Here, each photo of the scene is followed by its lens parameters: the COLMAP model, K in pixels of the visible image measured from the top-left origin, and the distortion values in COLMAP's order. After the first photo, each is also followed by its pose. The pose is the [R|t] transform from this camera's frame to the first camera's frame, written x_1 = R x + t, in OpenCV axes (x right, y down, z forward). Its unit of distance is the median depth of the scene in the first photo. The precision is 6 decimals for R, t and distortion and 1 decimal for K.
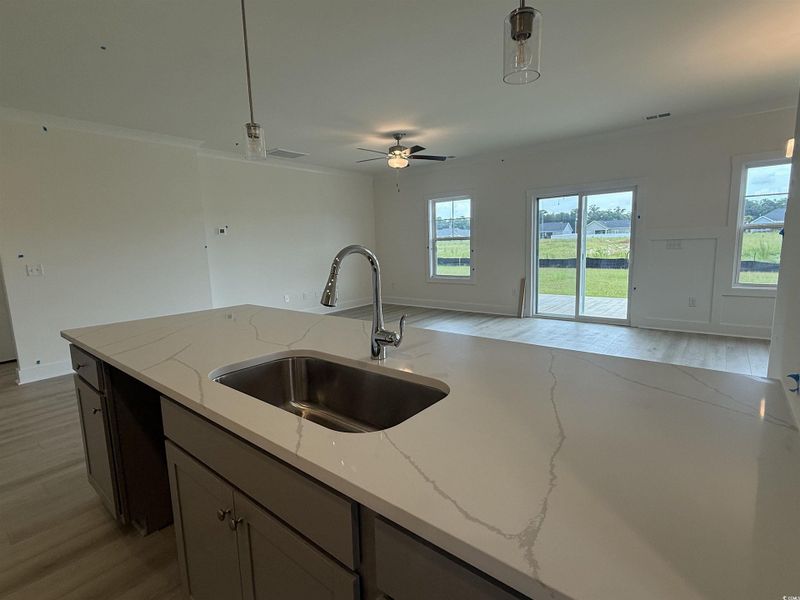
lens RADIAL K [[390.6, 0, 400.0], [0, 390.6, 300.0], [0, 0, 1]] dist [-0.000424, 0.000232]
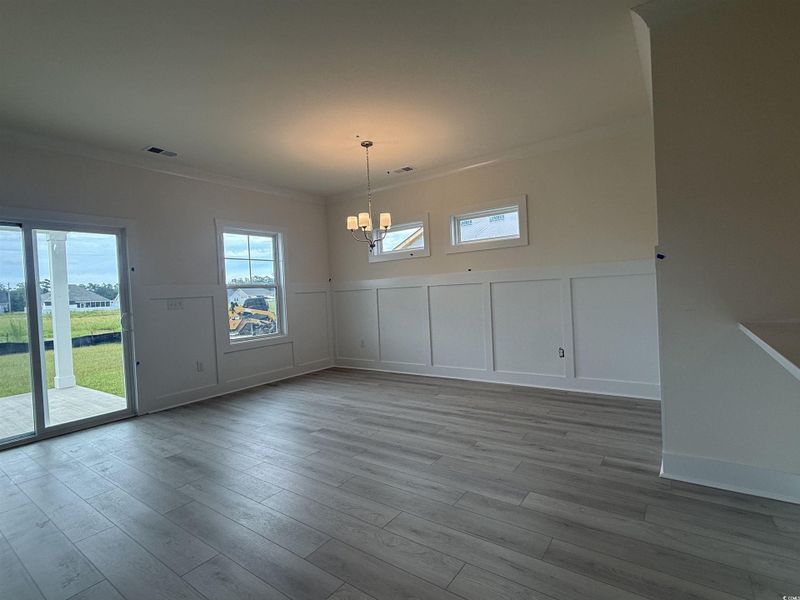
lens RADIAL K [[390.6, 0, 400.0], [0, 390.6, 300.0], [0, 0, 1]] dist [-0.000424, 0.000232]
pose [[-0.060519, 0.019722, 0.997972, -0.169606], [0.194848, 0.980804, -0.007566, -0.043448], [-0.978965, 0.193995, -0.063200, 0.516449]]
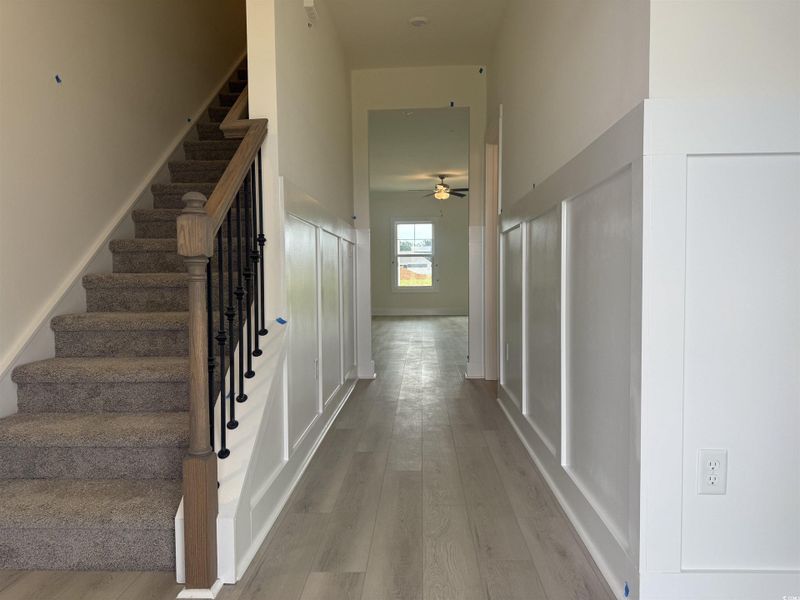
lens RADIAL K [[538.5, 0, 400.0], [0, 538.5, 300.0], [0, 0, 1]] dist [-0.006702, -0.001455]
pose [[0.795254, -0.003146, 0.606269, -1.171505], [0.069513, 0.993865, -0.086024, 0.152756], [-0.602279, 0.110554, 0.790594, -0.336090]]
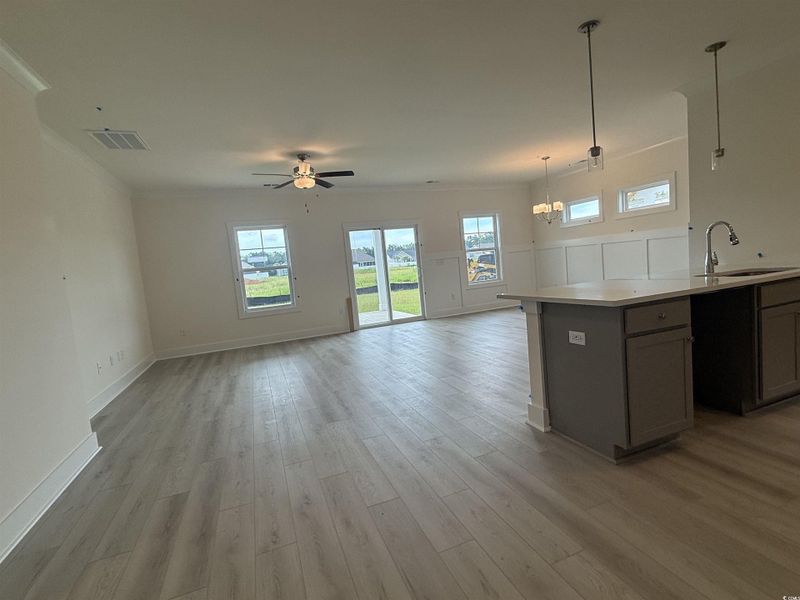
lens RADIAL K [[390.6, 0, 400.0], [0, 390.6, 300.0], [0, 0, 1]] dist [-0.000424, 0.000232]
pose [[0.495460, -0.091975, 0.863747, -0.696598], [0.199403, 0.979866, -0.010041, -0.008079], [-0.845433, 0.177209, 0.503825, 0.332341]]
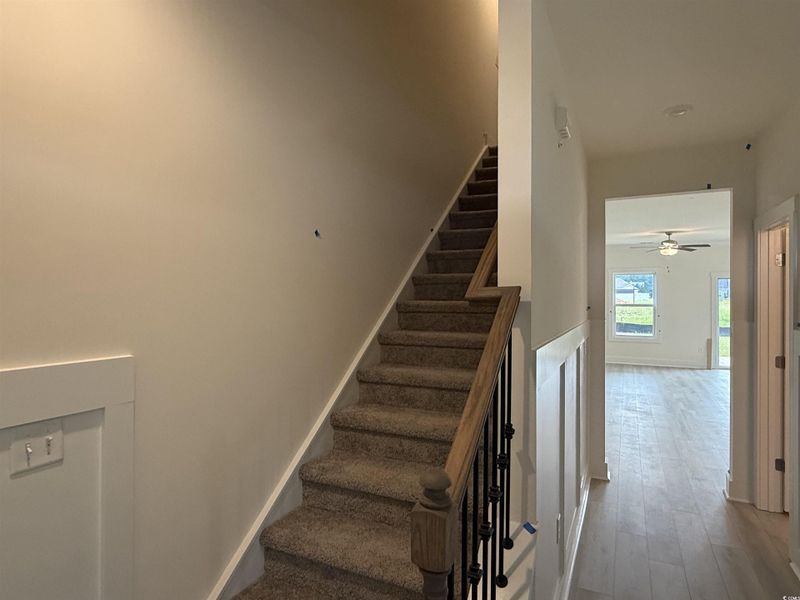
lens RADIAL K [[443.2, 0, 410.8], [0, 443.2, 295.9], [0, 0, 1]] dist [0.000216, -0.001488]
pose [[0.971677, 0.037275, 0.233353, -1.137568], [-0.001453, 0.988405, -0.151832, 0.033230], [-0.236307, 0.147192, 0.960465, -0.228026]]
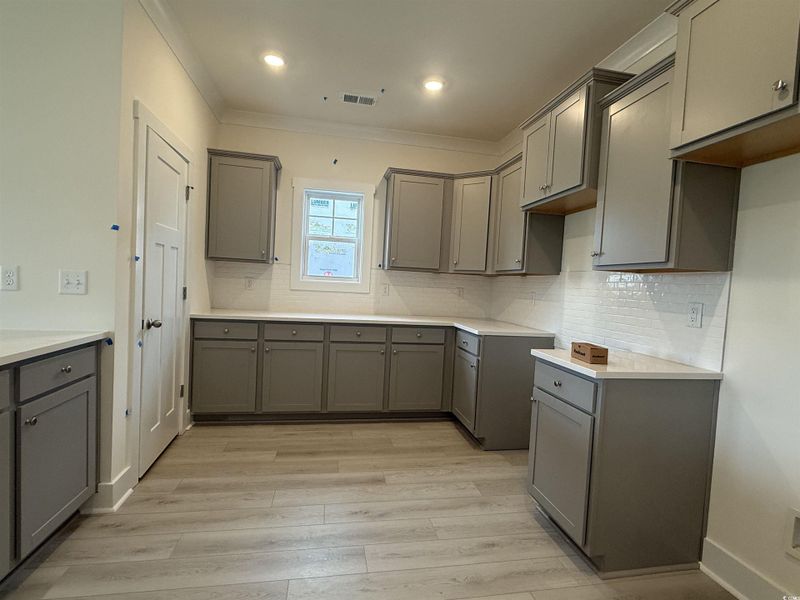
lens RADIAL K [[390.6, 0, 400.0], [0, 390.6, 300.0], [0, 0, 1]] dist [-0.000424, 0.000232]
pose [[-0.771561, -0.034289, 0.635231, -0.338084], [0.064820, 0.989112, 0.132123, -0.040527], [-0.632845, 0.143117, -0.760937, 0.469826]]
